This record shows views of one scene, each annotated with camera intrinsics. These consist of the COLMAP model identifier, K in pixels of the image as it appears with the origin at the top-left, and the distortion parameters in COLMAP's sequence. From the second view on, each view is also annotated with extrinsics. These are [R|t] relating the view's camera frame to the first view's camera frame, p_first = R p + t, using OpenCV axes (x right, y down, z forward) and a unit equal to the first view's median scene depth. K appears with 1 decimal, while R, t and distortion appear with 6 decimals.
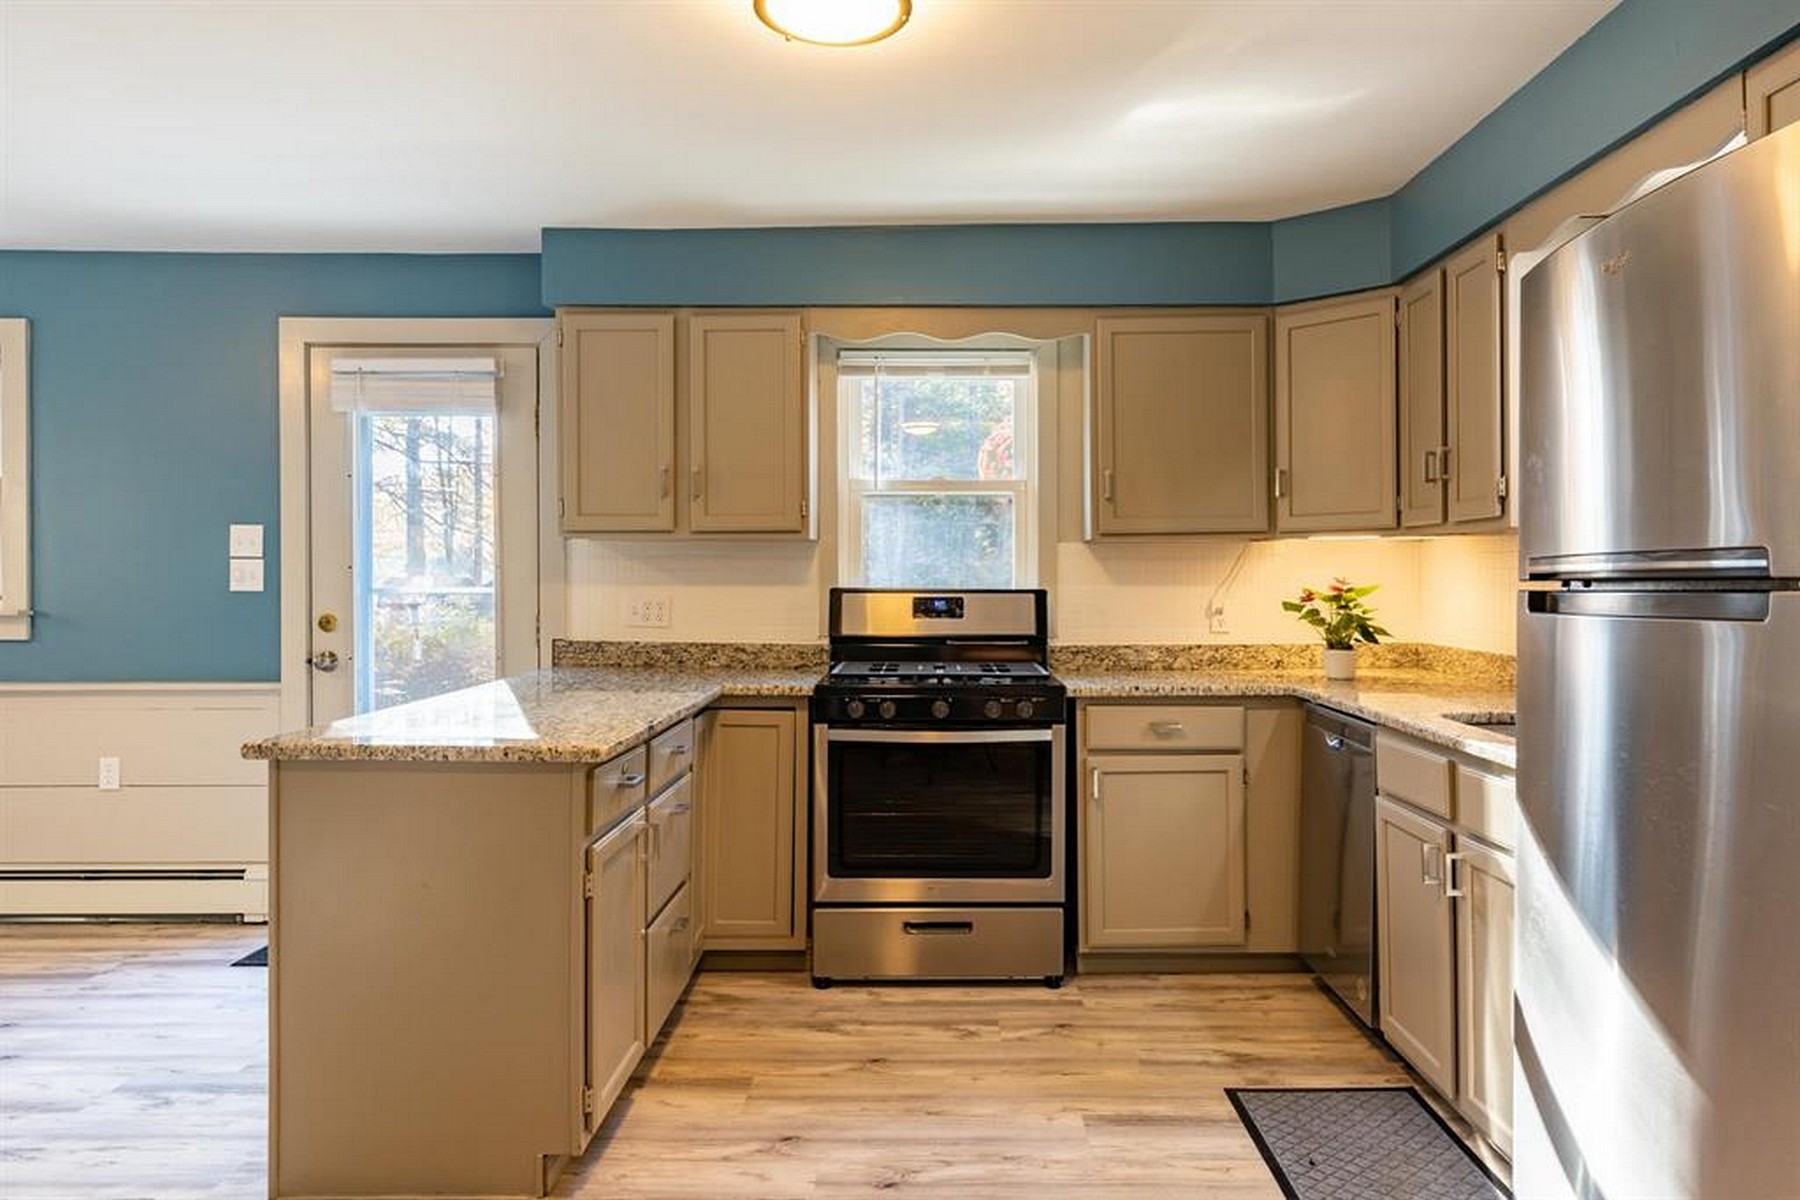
lens RADIAL K [[1120.7, 0, 905.9], [0, 1120.7, 598.5], [0, 0, 1]] dist [0.000654, -0.000462]
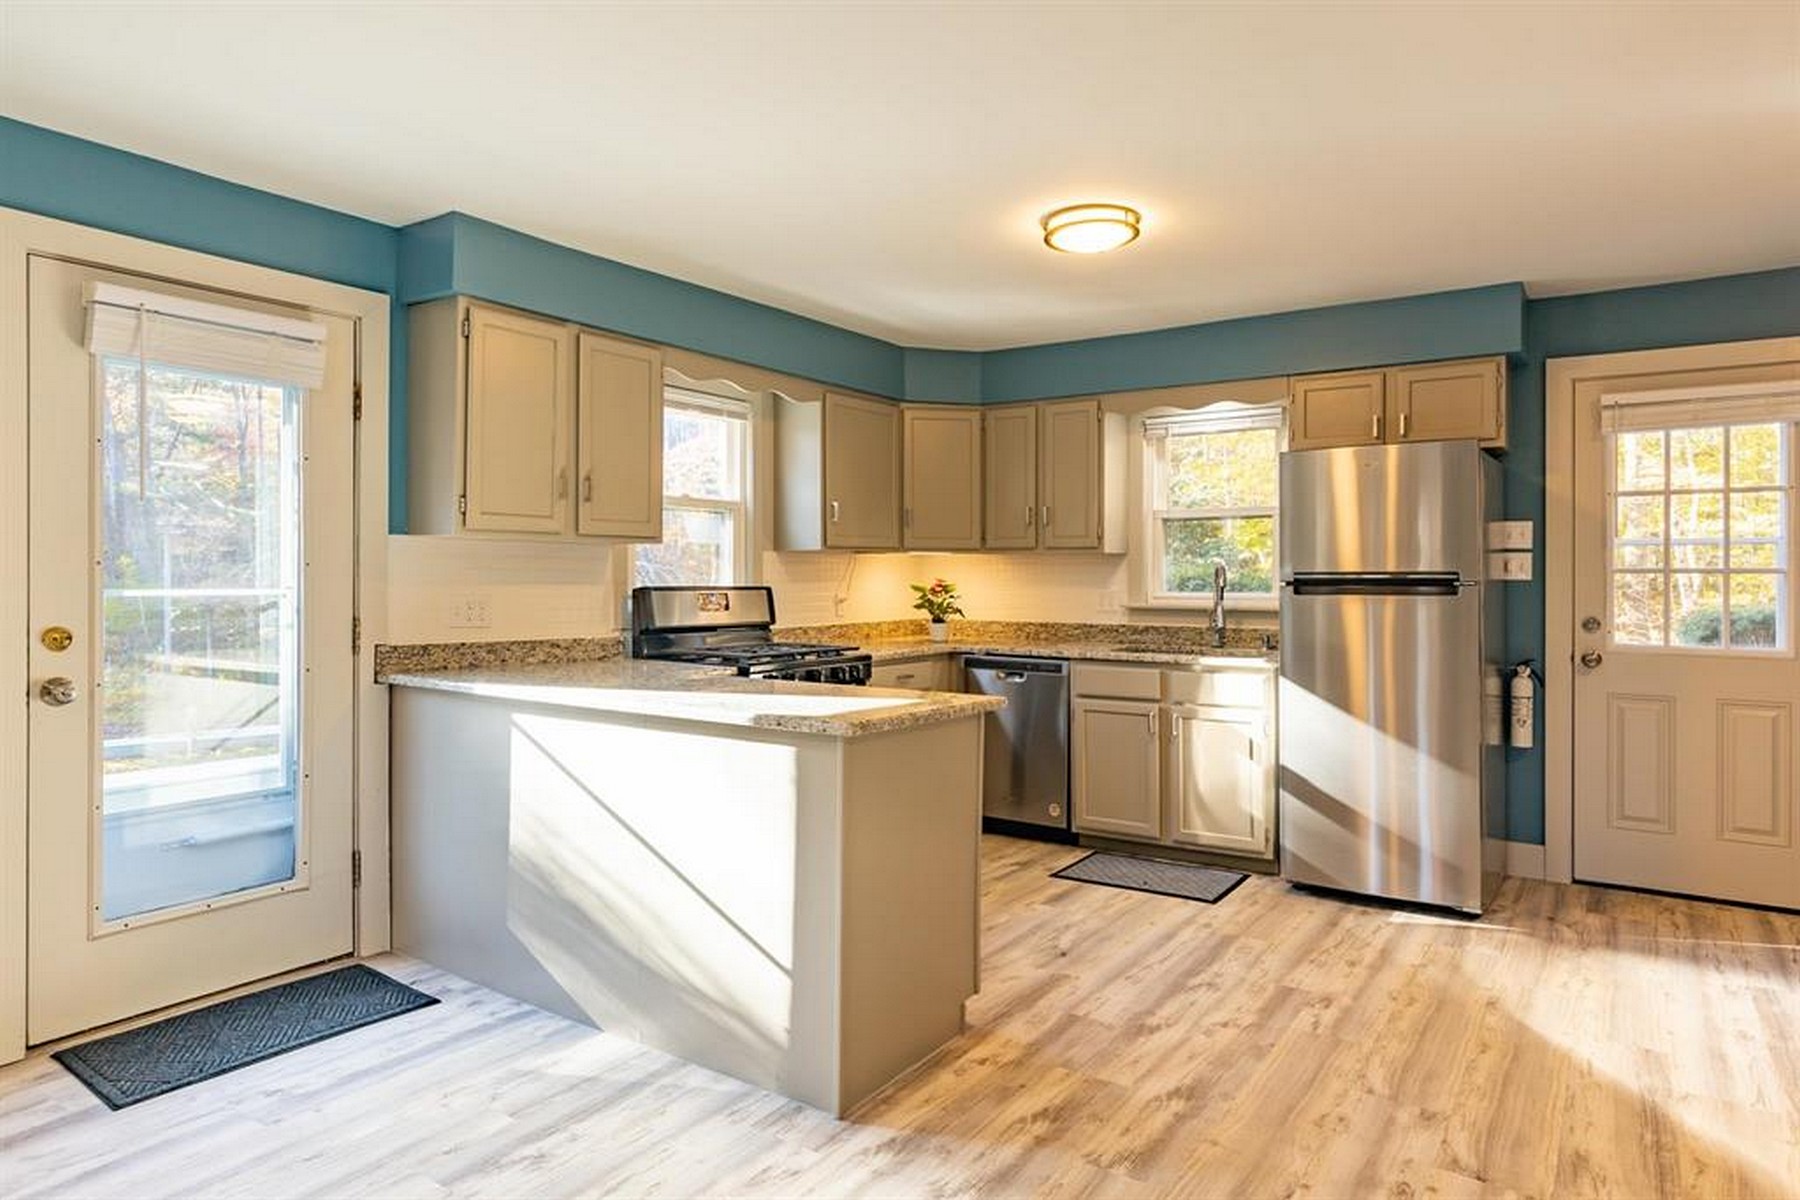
lens RADIAL K [[992.9, 0, 899.7], [0, 992.9, 589.5], [0, 0, 1]] dist [0.001606, -0.000127]
pose [[0.598300, -0.007992, 0.801232, -0.724223], [0.011889, 0.999929, 0.001096, -0.004412], [-0.801184, 0.008870, 0.598353, 0.181139]]
